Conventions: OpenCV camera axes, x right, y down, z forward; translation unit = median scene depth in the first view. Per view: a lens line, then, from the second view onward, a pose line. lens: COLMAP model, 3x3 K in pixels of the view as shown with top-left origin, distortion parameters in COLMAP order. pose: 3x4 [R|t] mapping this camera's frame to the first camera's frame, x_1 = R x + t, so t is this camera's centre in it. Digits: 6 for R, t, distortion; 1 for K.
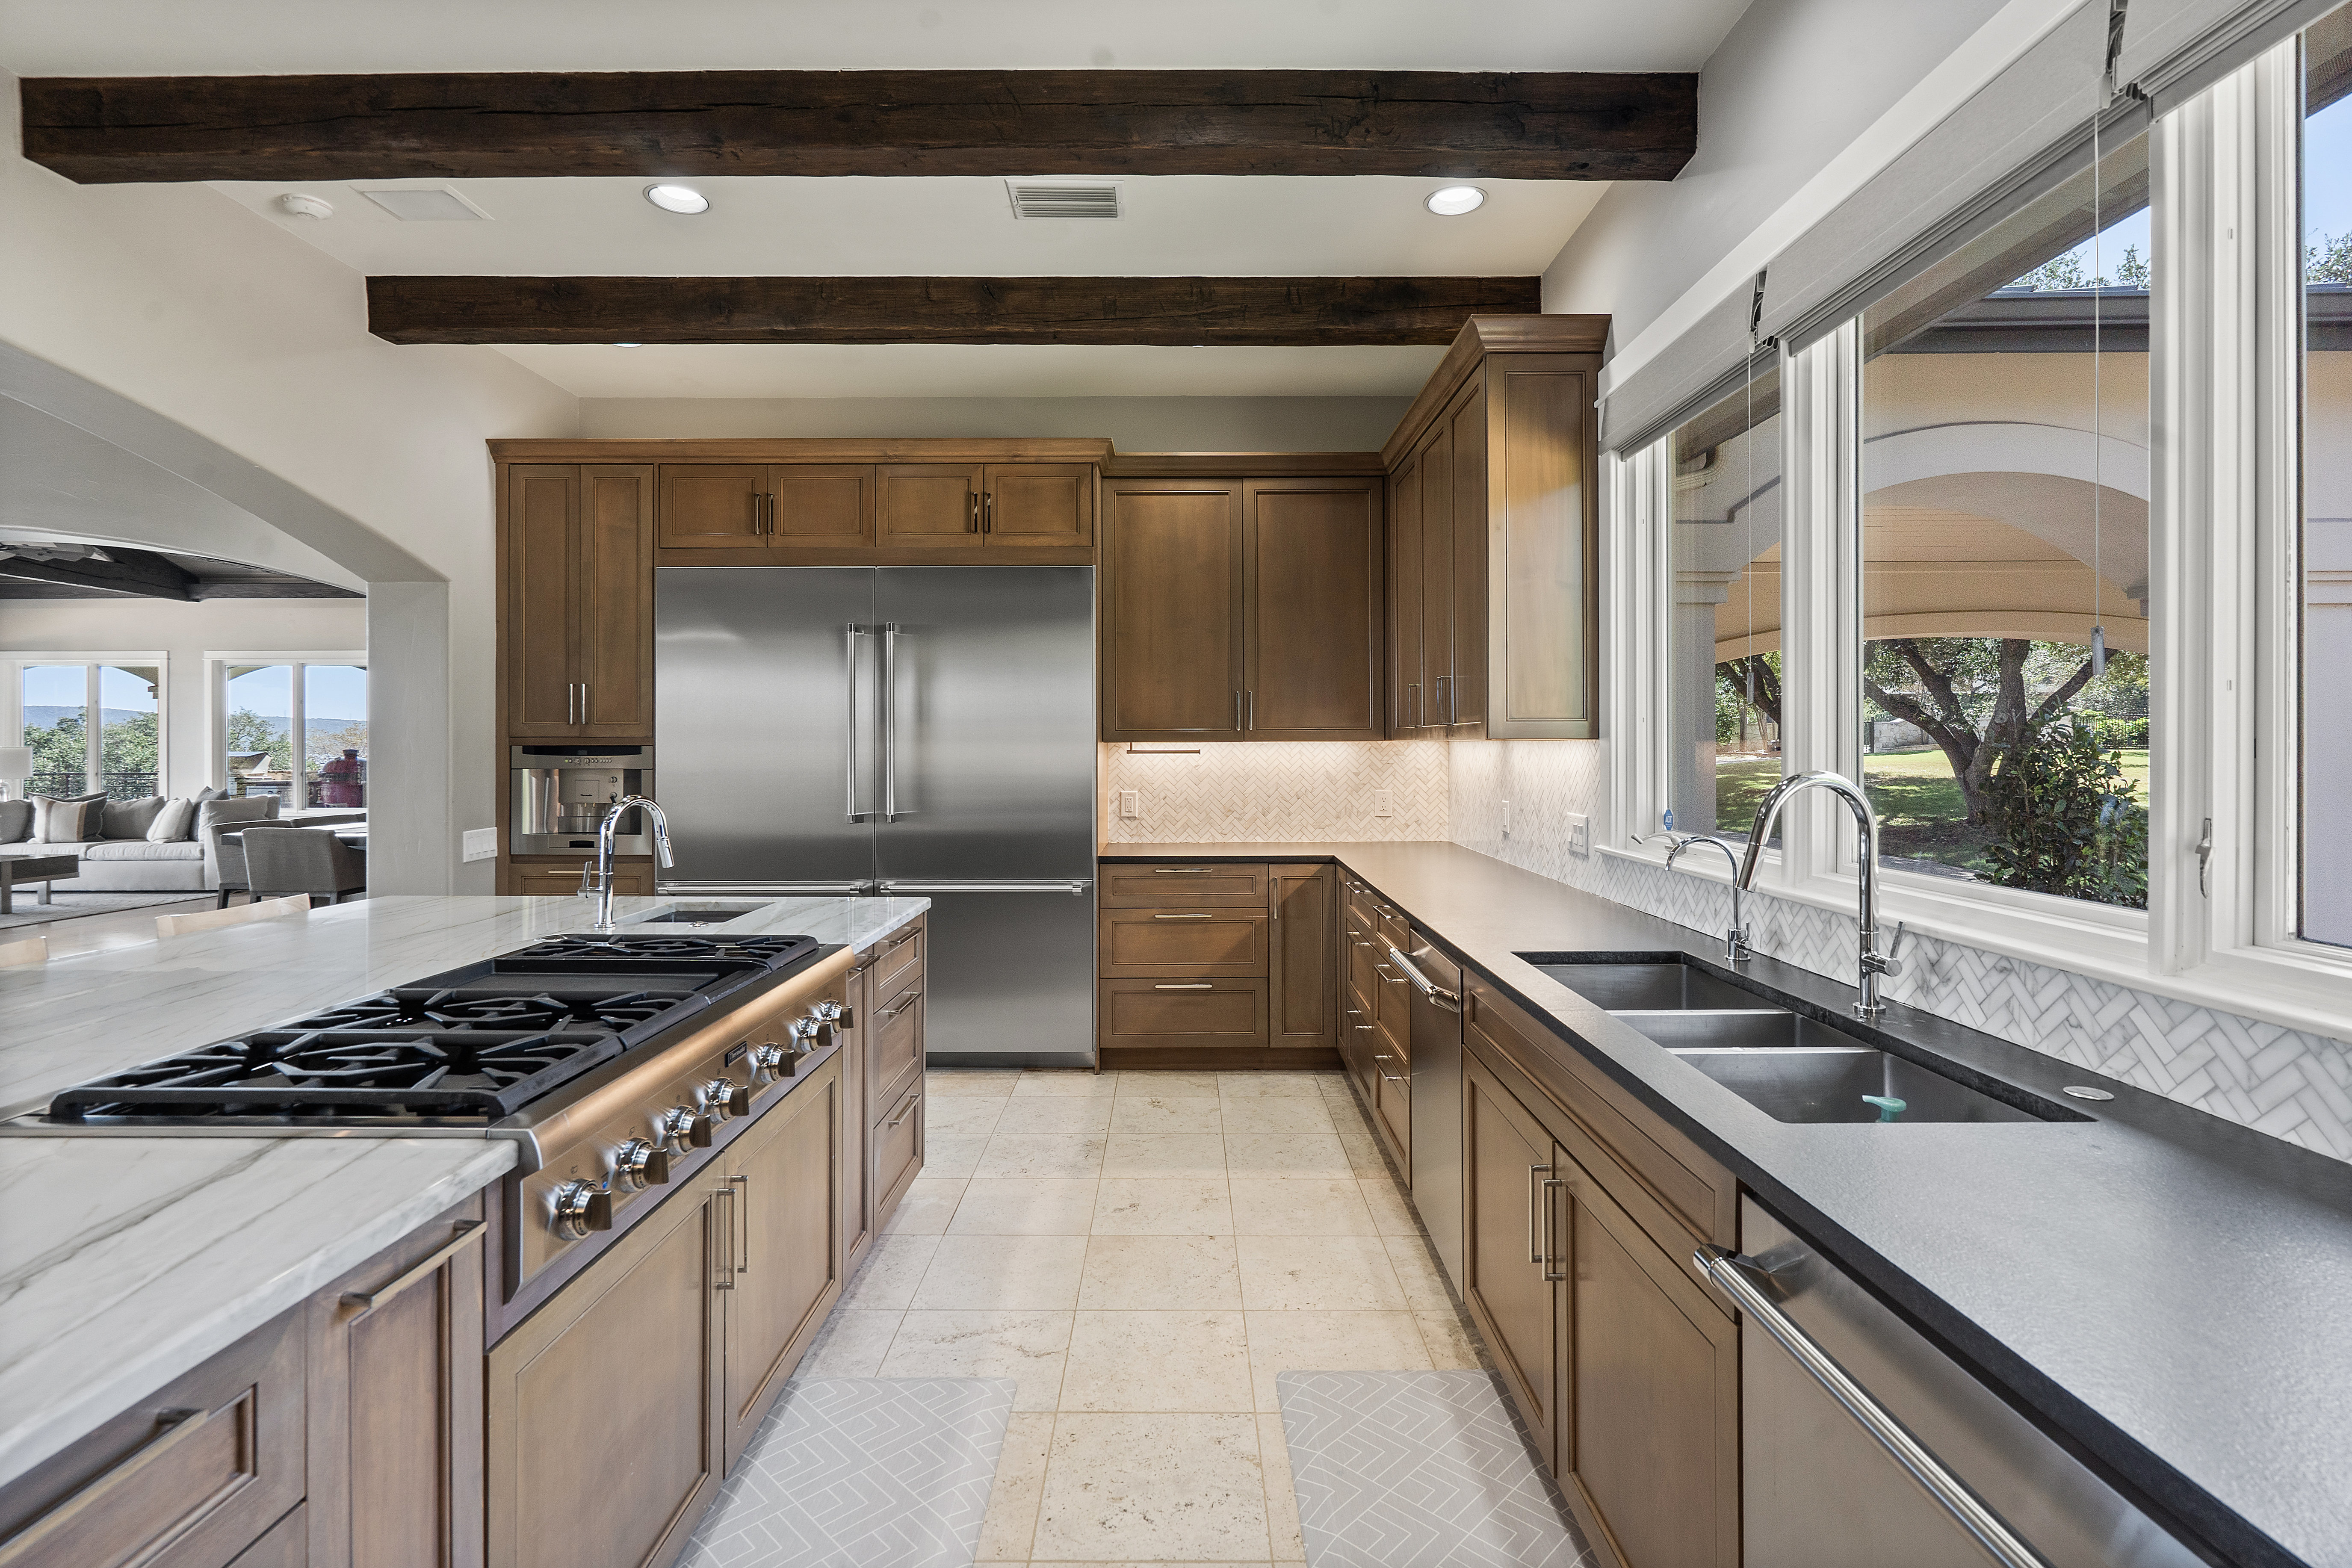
lens RADIAL K [[1075.4, 0, 1179.7], [0, 1075.4, 748.5], [0, 0, 1]] dist [-0.002061, 0.001405]
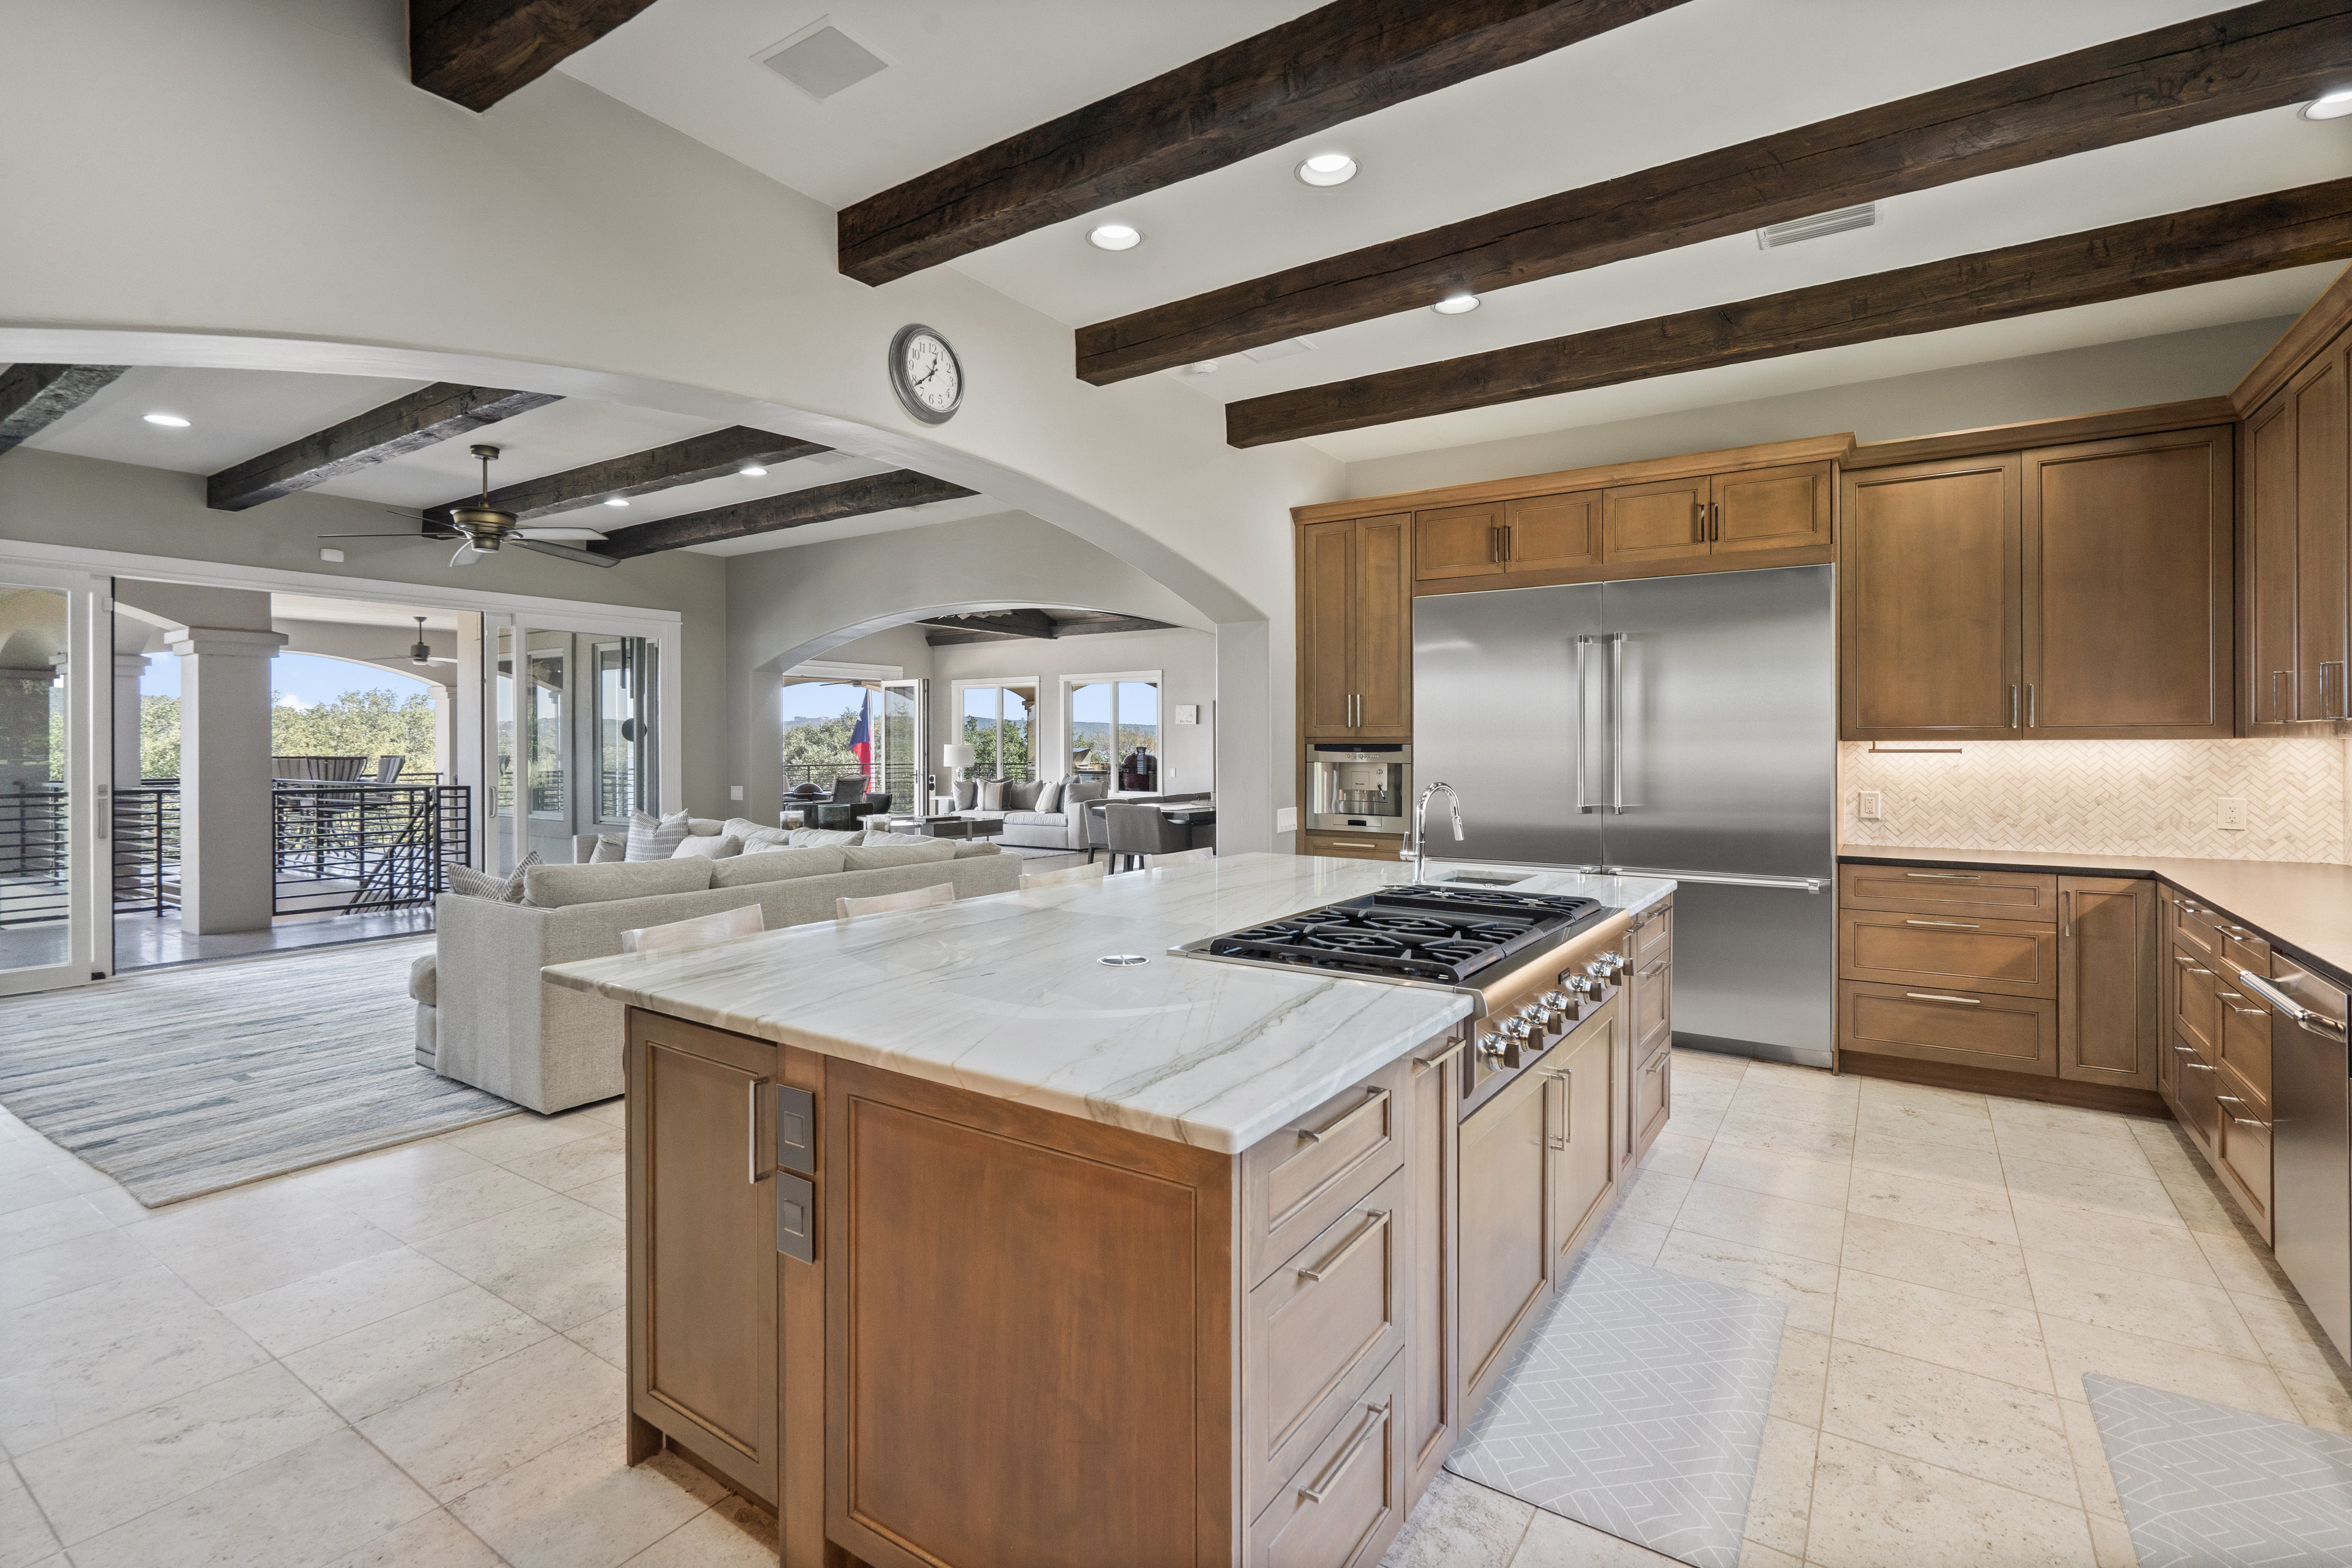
lens RADIAL K [[1075.4, 0, 1189.1], [0, 1075.4, 748.0], [0, 0, 1]] dist [-0.002061, 0.001405]
pose [[0.834070, 0.002382, -0.551653, -0.032596], [-0.001832, 0.999997, 0.001550, 0.000330], [0.551655, -0.000282, 0.834072, -0.179689]]
